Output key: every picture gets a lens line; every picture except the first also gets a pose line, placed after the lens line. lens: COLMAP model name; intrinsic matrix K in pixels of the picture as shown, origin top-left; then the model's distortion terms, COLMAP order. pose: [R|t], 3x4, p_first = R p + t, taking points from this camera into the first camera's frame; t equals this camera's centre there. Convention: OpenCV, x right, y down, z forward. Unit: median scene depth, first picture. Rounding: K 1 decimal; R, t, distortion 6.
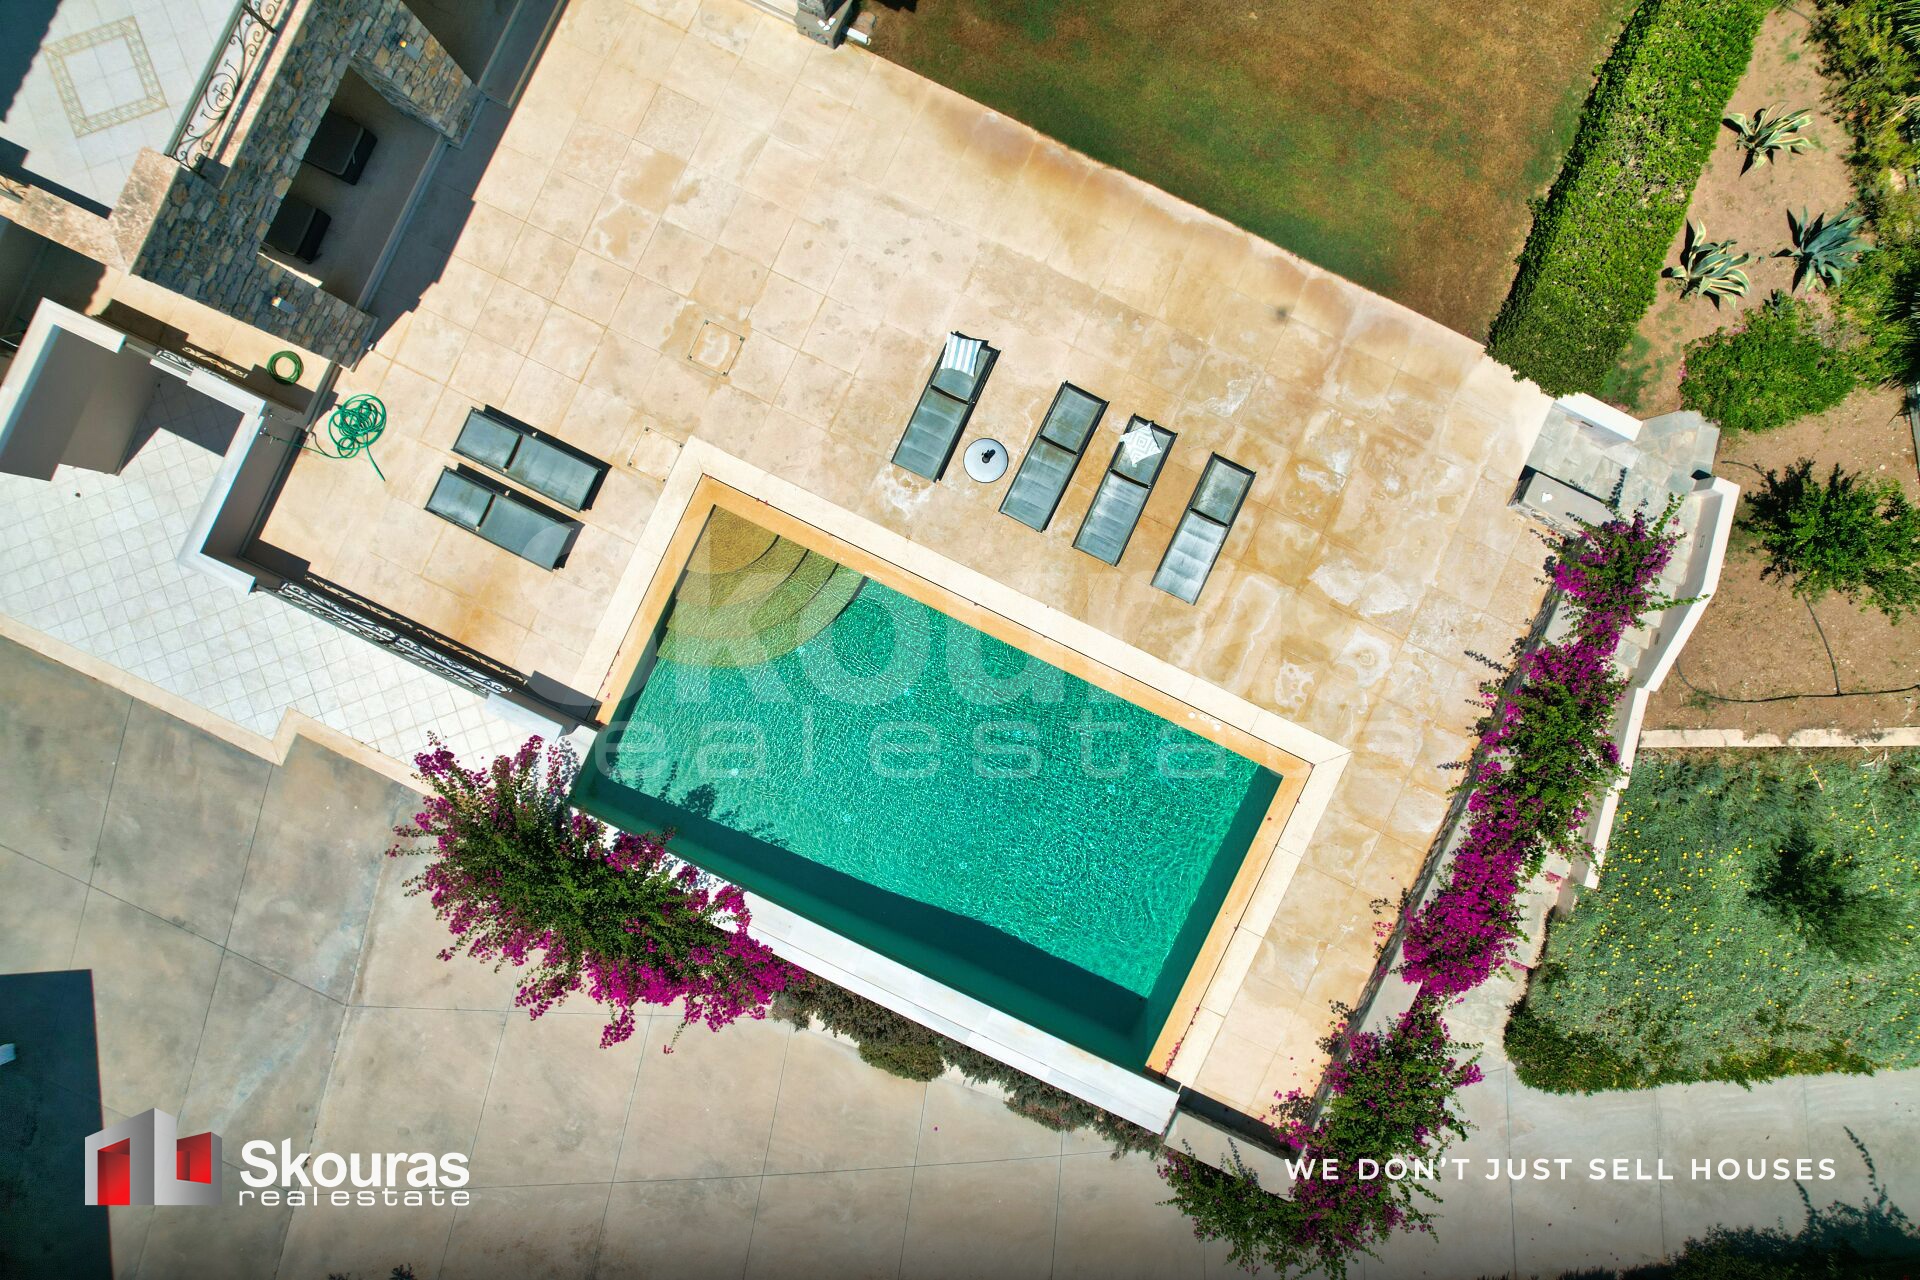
lens RADIAL K [[1234.3, 0, 958.1], [0, 1234.3, 641.5], [0, 0, 1]] dist [-0.030808, 0.000493]
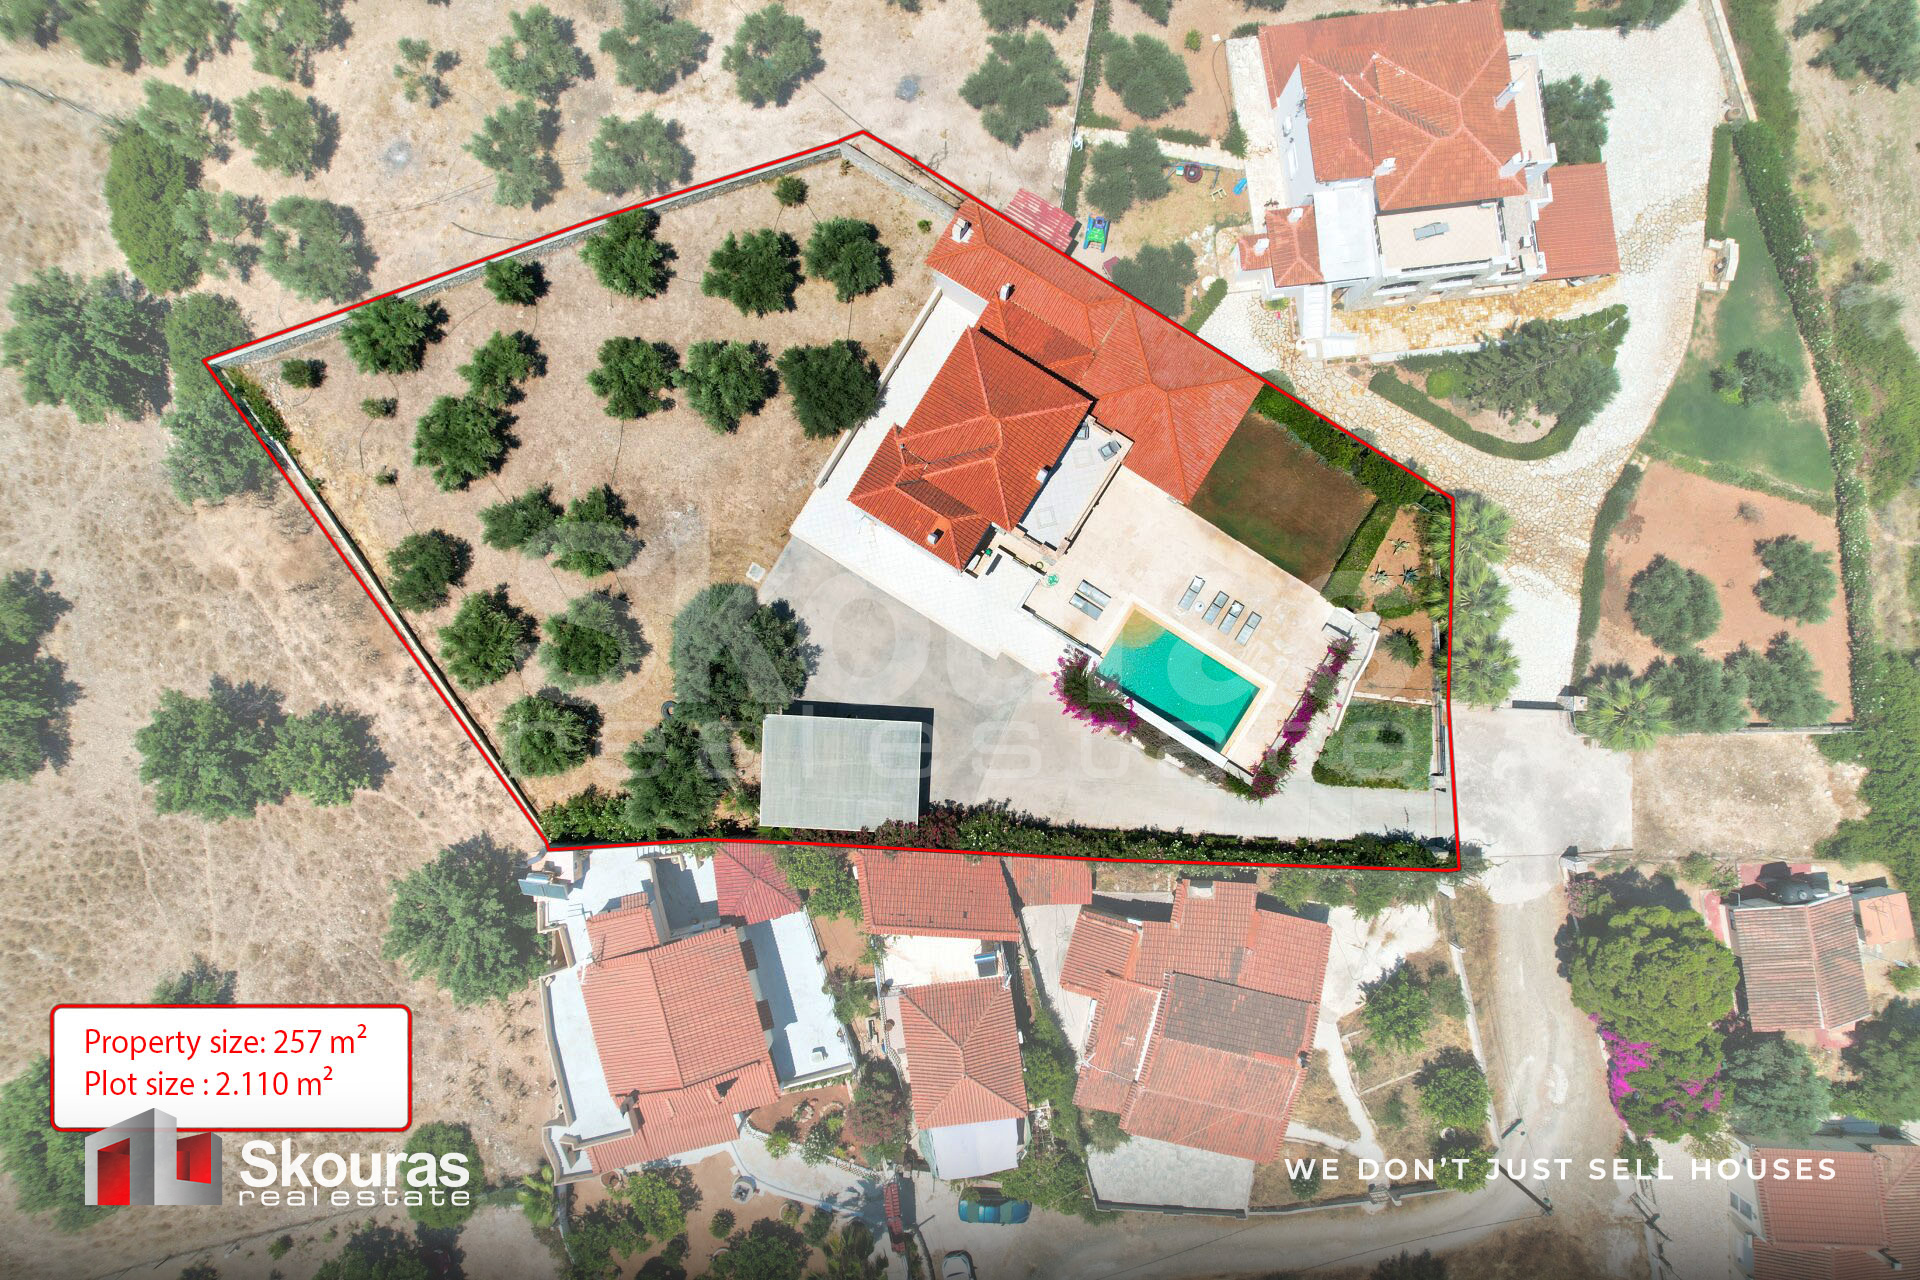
lens RADIAL K [[1234.3, 0, 962.3], [0, 1234.3, 639.9], [0, 0, 1]] dist [-0.030808, 0.000493]
pose [[0.992926, 0.118325, -0.009820, -0.729976], [-0.118336, 0.992973, -0.000594, 0.065914], [0.009680, 0.001752, 0.999952, -3.239602]]
